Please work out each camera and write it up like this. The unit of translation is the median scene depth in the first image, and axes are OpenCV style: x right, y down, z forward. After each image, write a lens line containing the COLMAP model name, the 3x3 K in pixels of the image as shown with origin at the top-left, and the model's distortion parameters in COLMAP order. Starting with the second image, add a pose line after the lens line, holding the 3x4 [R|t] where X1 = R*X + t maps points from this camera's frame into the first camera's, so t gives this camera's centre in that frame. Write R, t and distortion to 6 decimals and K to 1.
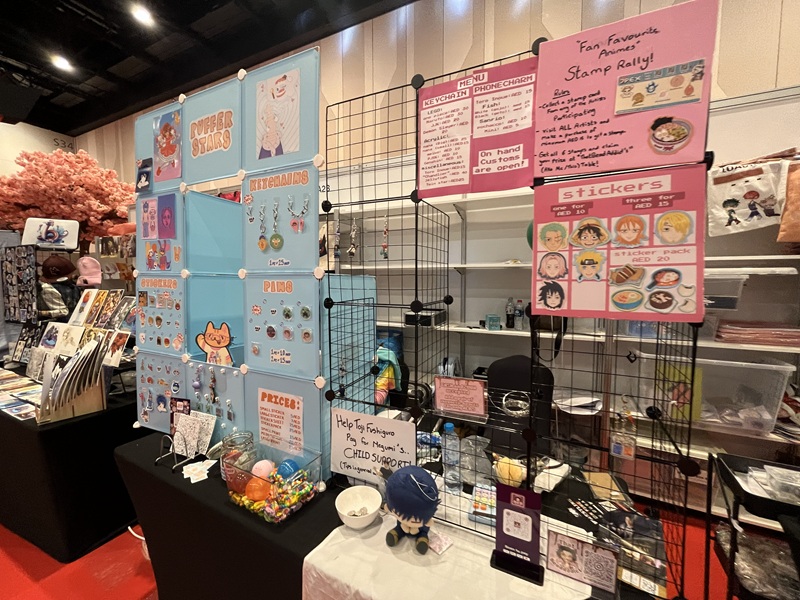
lens RADIAL K [[322.5, 0, 400.0], [0, 322.5, 300.0], [0, 0, 1]] dist [0.001213, 0.000011]
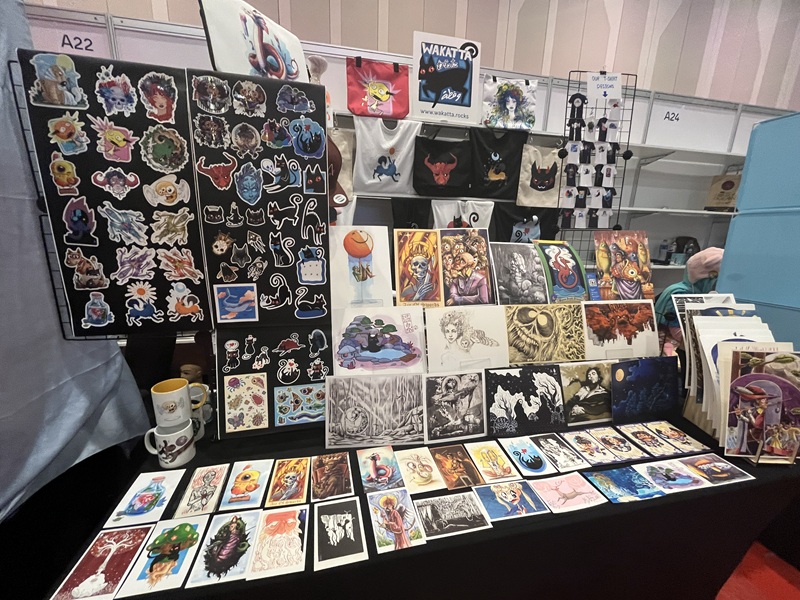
lens RADIAL K [[322.5, 0, 400.0], [0, 322.5, 300.0], [0, 0, 1]] dist [0.001213, 0.000011]
pose [[0.791236, -0.118863, 0.599848, -1.298512], [0.011414, 0.983627, 0.179856, -0.012947], [-0.611405, -0.135462, 0.779637, 0.666175]]
